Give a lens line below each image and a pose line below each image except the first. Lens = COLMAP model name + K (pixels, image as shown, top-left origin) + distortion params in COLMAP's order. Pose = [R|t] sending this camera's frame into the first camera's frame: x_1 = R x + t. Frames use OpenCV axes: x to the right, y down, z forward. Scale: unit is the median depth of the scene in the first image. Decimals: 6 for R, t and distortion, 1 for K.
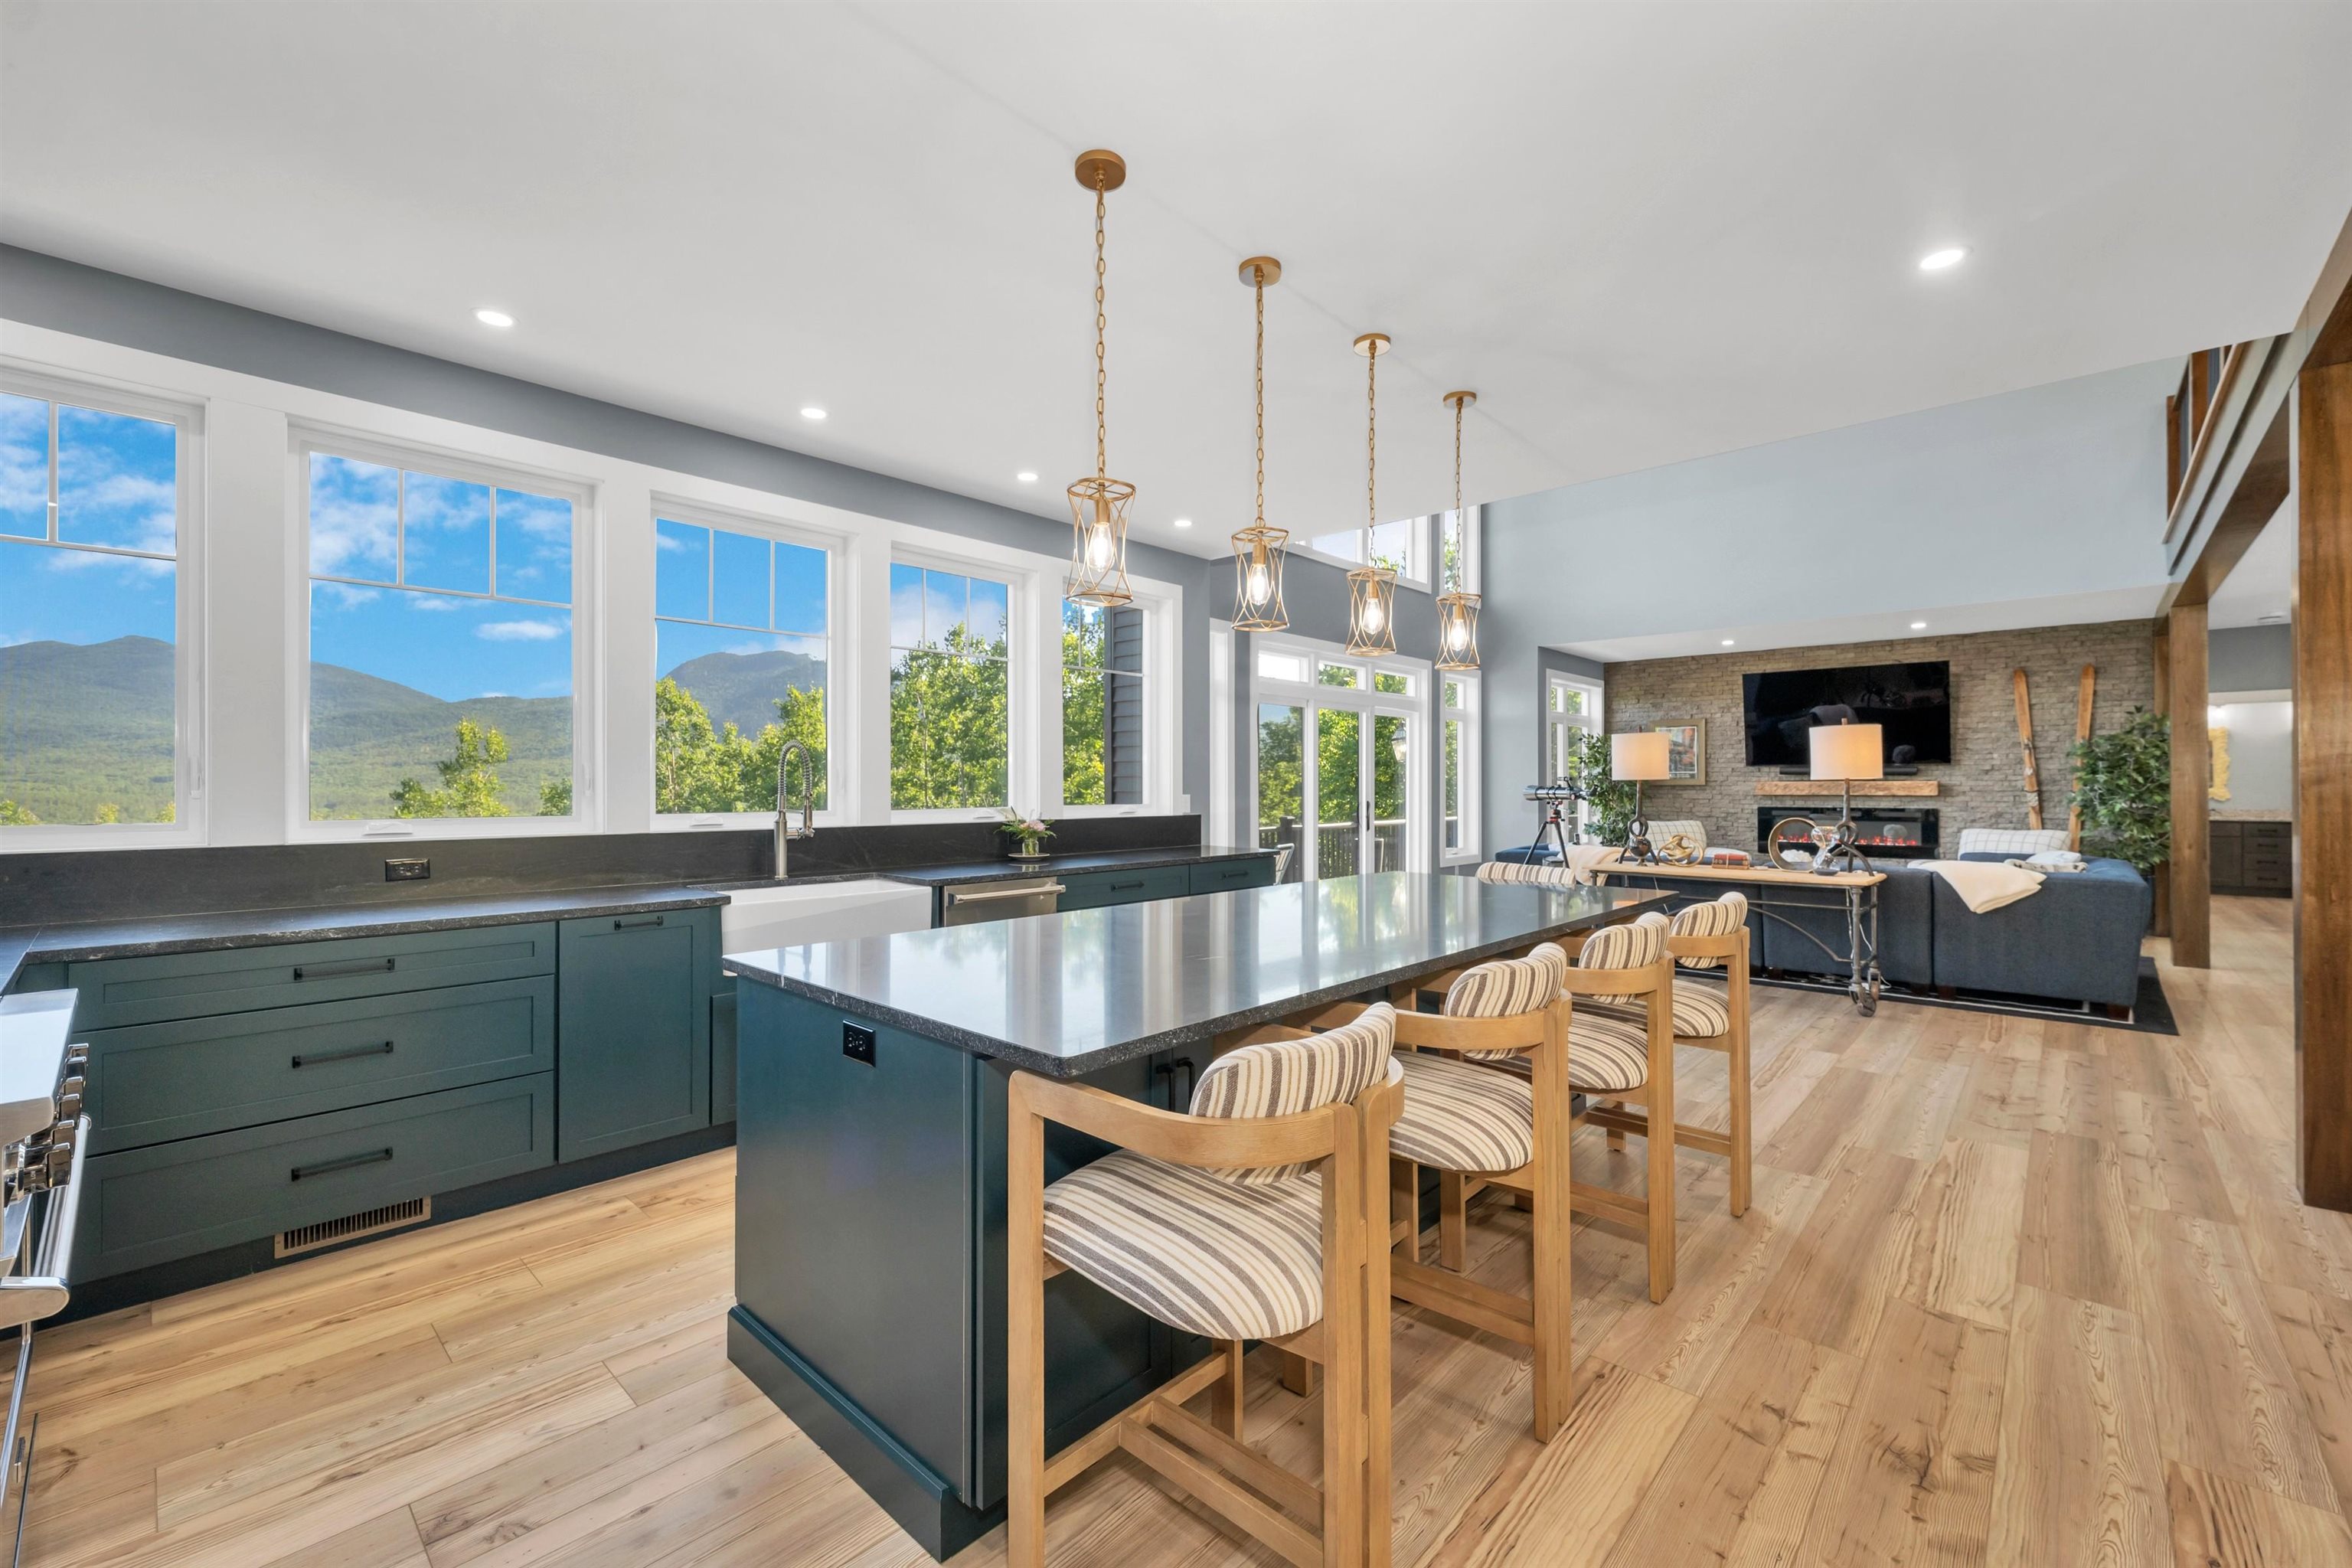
lens RADIAL K [[965.6, 0, 1164.0], [0, 965.6, 778.1], [0, 0, 1]] dist [0.000629, 0.000188]
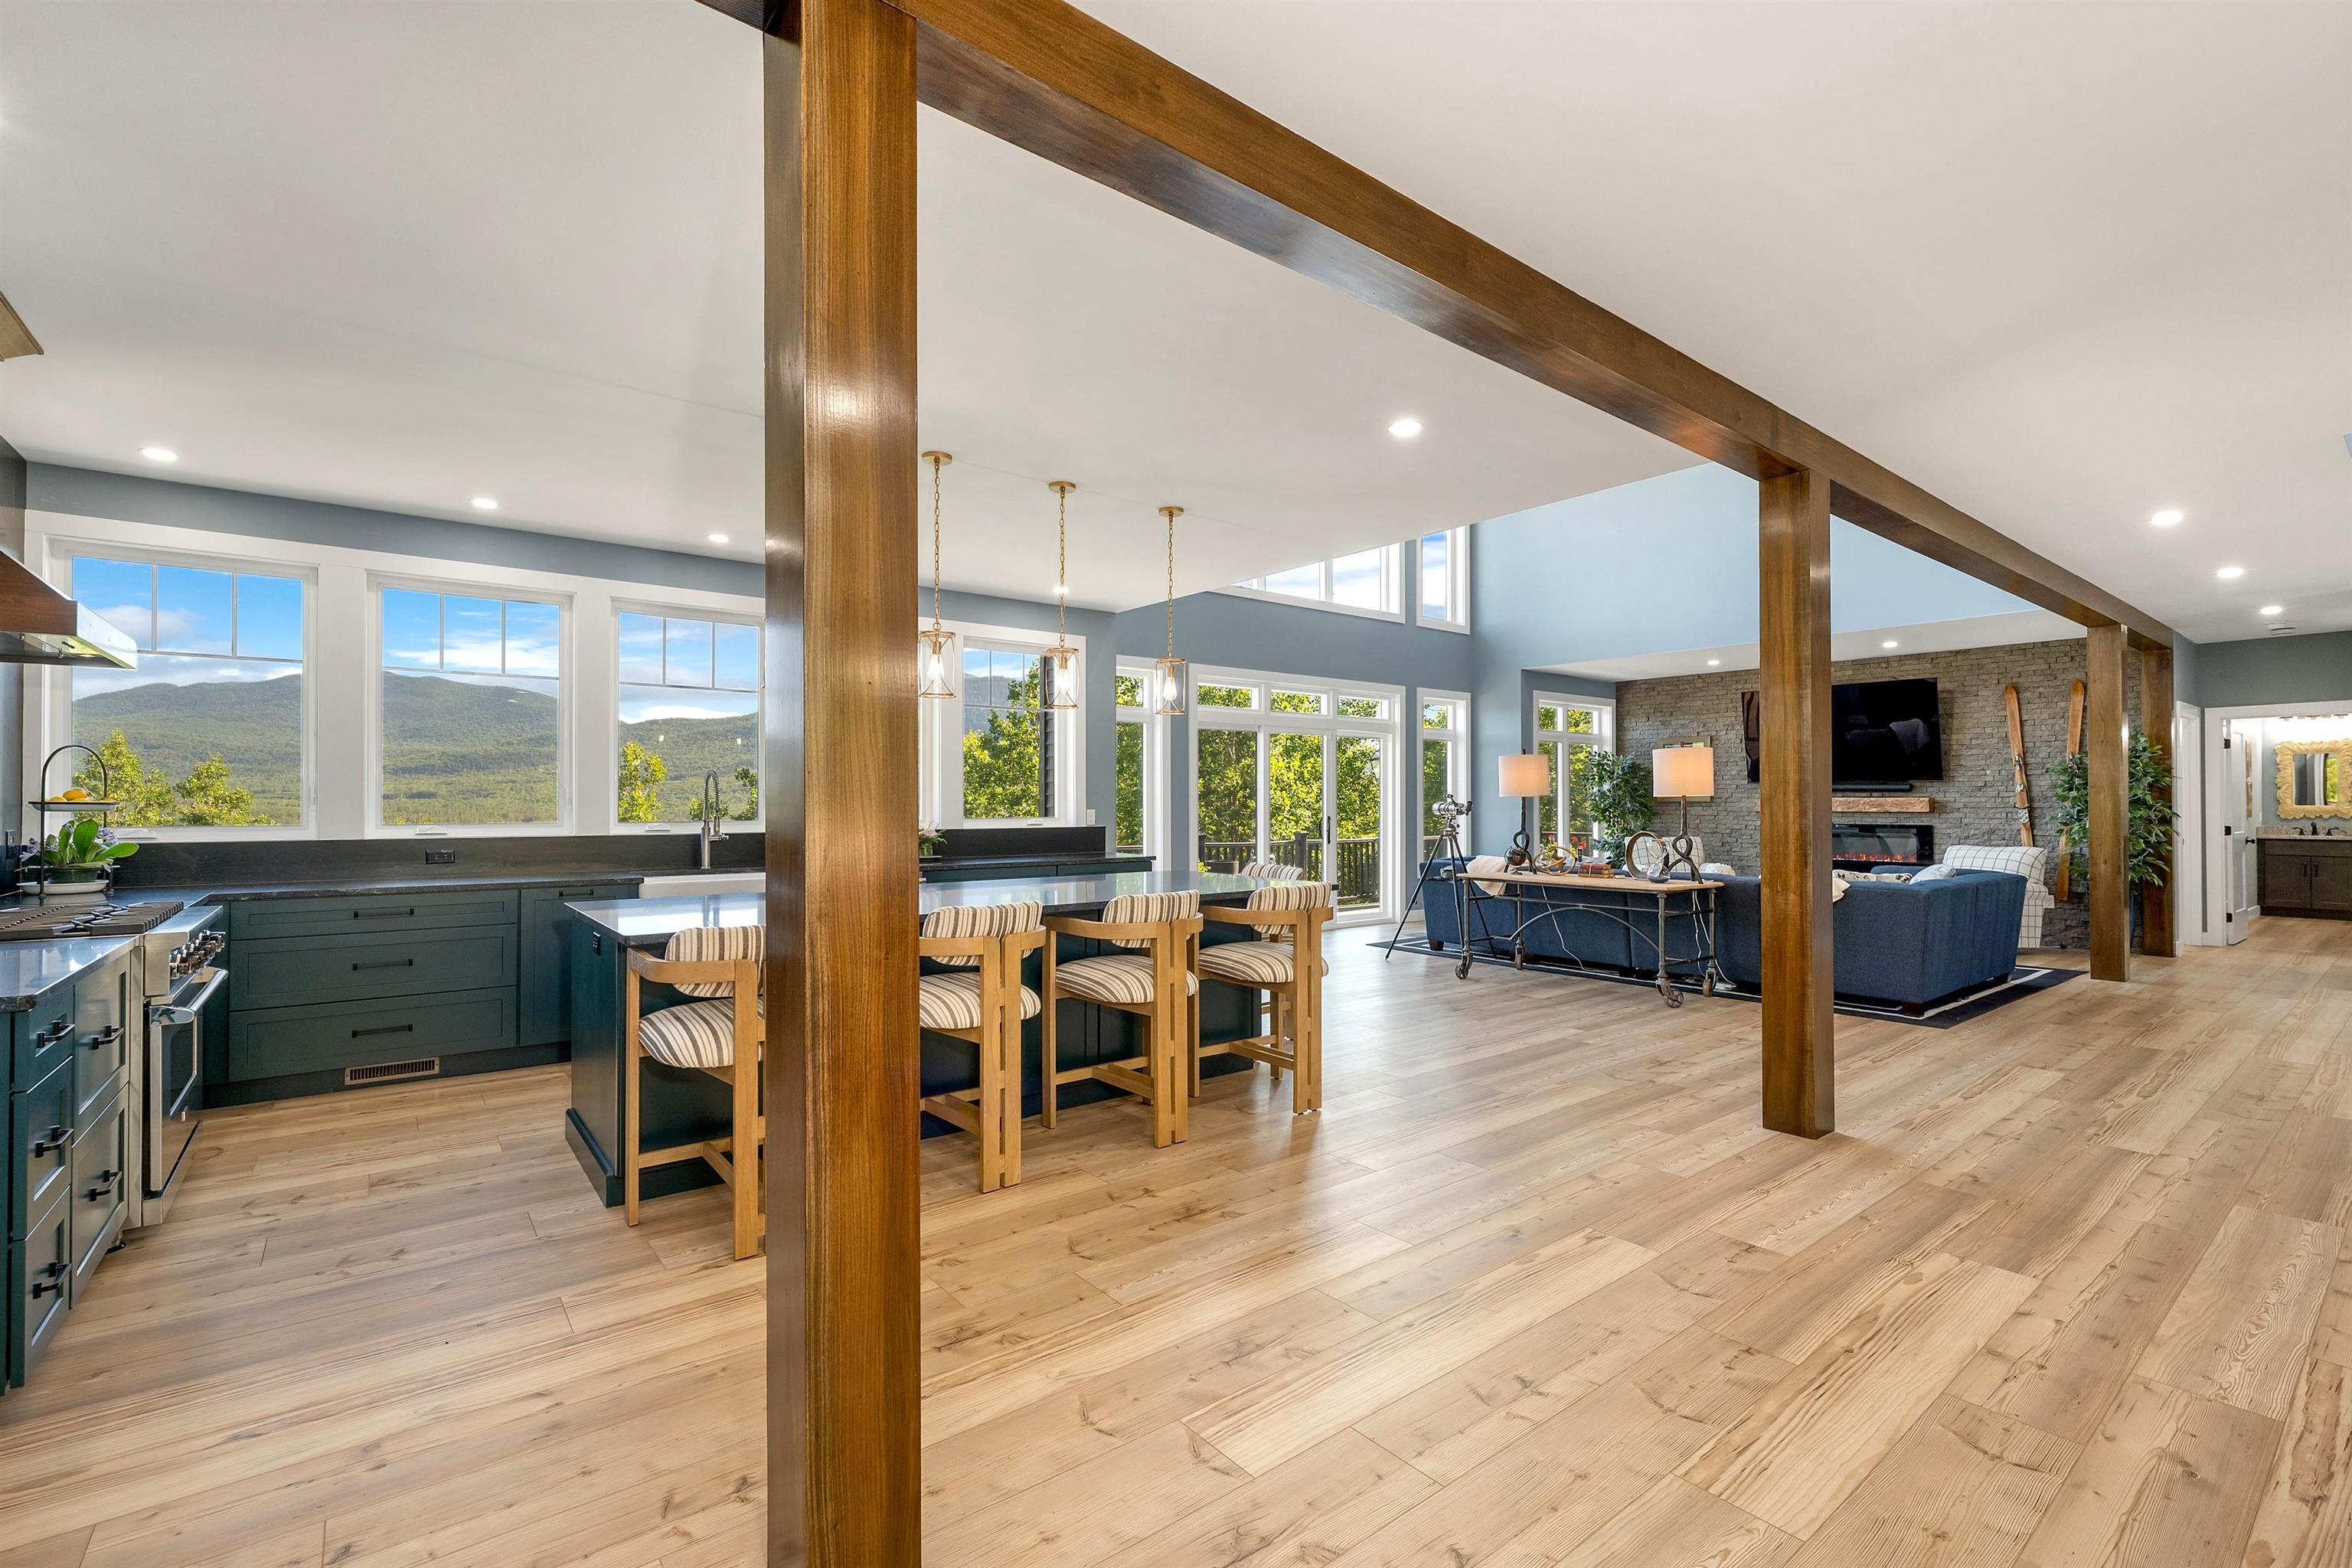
lens RADIAL K [[988.1, 0, 1184.9], [0, 988.1, 791.7], [0, 0, 1]] dist [-0.000028, 0.000117]
pose [[0.991850, -0.001425, -0.127404, 0.263247], [0.001061, 0.999995, -0.002920, -0.001483], [0.127408, 0.002761, 0.991847, -0.182013]]
